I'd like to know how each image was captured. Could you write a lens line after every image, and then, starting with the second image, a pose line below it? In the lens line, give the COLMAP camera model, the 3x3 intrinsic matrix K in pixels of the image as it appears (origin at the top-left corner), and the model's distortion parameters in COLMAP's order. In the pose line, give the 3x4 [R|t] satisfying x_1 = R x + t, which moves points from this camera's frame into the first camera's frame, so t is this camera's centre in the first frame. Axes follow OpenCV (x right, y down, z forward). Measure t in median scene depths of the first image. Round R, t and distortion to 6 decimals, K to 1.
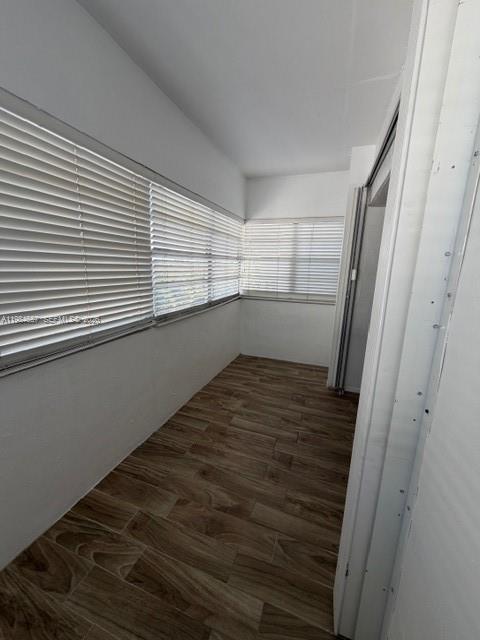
lens RADIAL K [[254.7, 0, 236.1], [0, 254.7, 319.0], [0, 0, 1]] dist [0.000459, 0.000579]
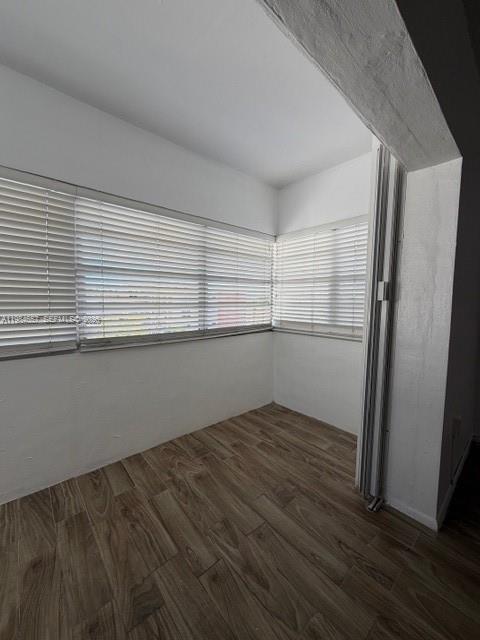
lens RADIAL K [[254.7, 0, 238.5], [0, 254.7, 317.3], [0, 0, 1]] dist [0.000459, 0.000579]
pose [[0.878845, 0.012906, -0.476932, 0.432016], [-0.084142, 0.988158, -0.128309, -0.014339], [0.469628, 0.152894, 0.869524, 0.345691]]
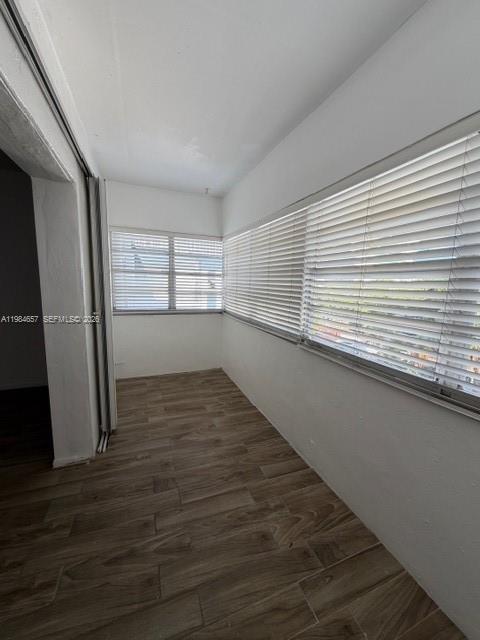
lens RADIAL K [[254.7, 0, 242.2], [0, 254.7, 319.2], [0, 0, 1]] dist [0.000459, 0.000579]
pose [[-0.736531, 0.050728, -0.674499, 0.389535], [-0.185379, 0.943864, 0.273415, -0.223334], [0.650505, 0.326417, -0.685780, 1.111957]]
